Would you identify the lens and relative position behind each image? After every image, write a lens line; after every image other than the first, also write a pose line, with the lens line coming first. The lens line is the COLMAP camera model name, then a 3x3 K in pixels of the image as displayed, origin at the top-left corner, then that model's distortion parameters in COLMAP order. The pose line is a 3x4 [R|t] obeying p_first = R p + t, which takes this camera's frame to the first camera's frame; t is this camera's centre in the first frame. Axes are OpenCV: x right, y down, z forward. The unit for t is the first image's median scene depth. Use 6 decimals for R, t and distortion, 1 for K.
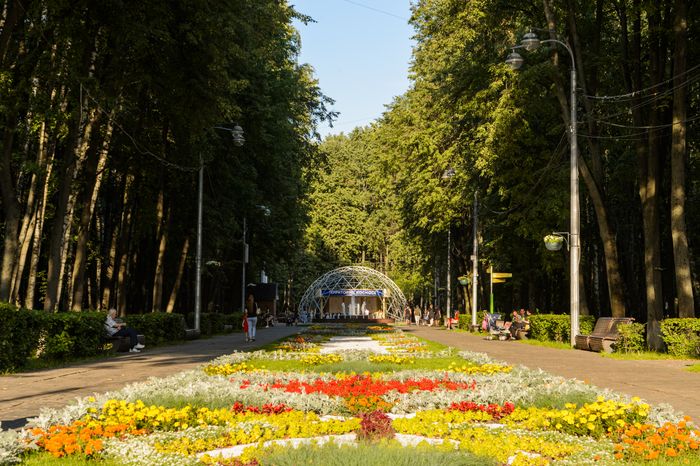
lens RADIAL K [[1213.0, 0, 371.5], [0, 1213.0, 233.1], [0, 0, 1]] dist [-0.114092, -0.012337]
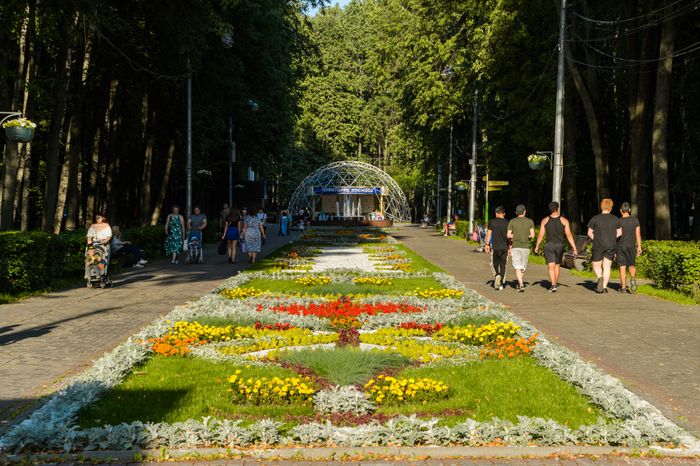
lens RADIAL K [[1719.0, 0, 350.0], [0, 1719.0, 233.0], [0, 0, 1]] dist [-0.009333, -0.011999]
pose [[0.999802, 0.001958, -0.019785, 0.015113], [0.000029, 0.994997, 0.099908, -0.061074], [0.019882, -0.099889, 0.994800, -0.369456]]
